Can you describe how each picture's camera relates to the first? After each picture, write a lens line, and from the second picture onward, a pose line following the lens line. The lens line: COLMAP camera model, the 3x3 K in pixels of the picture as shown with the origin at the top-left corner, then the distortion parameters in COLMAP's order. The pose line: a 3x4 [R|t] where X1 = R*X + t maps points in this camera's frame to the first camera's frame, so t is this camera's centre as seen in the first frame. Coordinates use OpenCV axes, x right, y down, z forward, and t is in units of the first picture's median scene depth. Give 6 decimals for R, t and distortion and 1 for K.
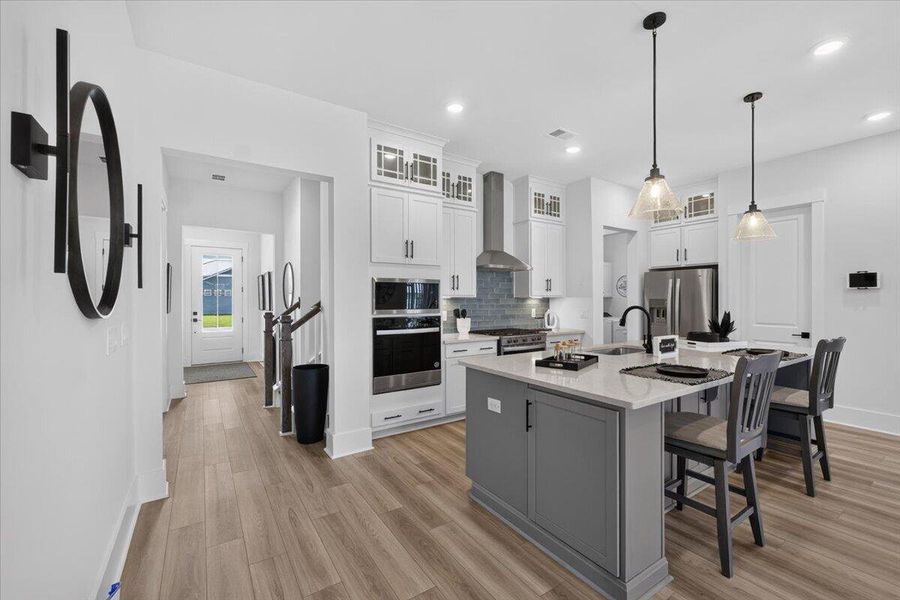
lens RADIAL K [[374.4, 0, 444.4], [0, 374.4, 299.0], [0, 0, 1]] dist [0.001294, -0.001699]
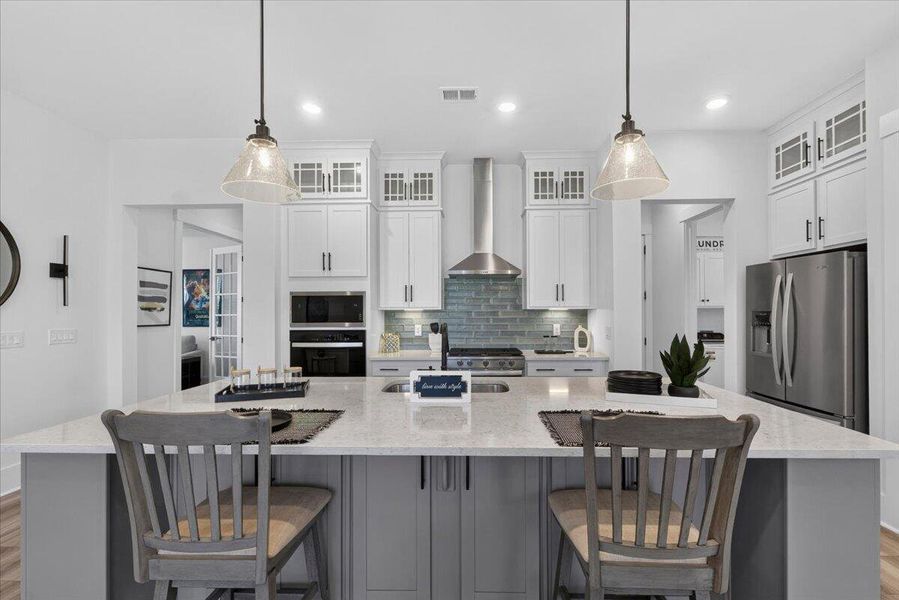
lens RADIAL K [[374.0, 0, 458.1], [0, 374.0, 309.3], [0, 0, 1]] dist [0.001294, -0.001699]
pose [[0.825992, -0.005220, -0.563657, 0.693585], [0.004097, 0.999986, -0.003257, -0.002562], [0.563666, 0.000381, 0.826002, 0.355736]]
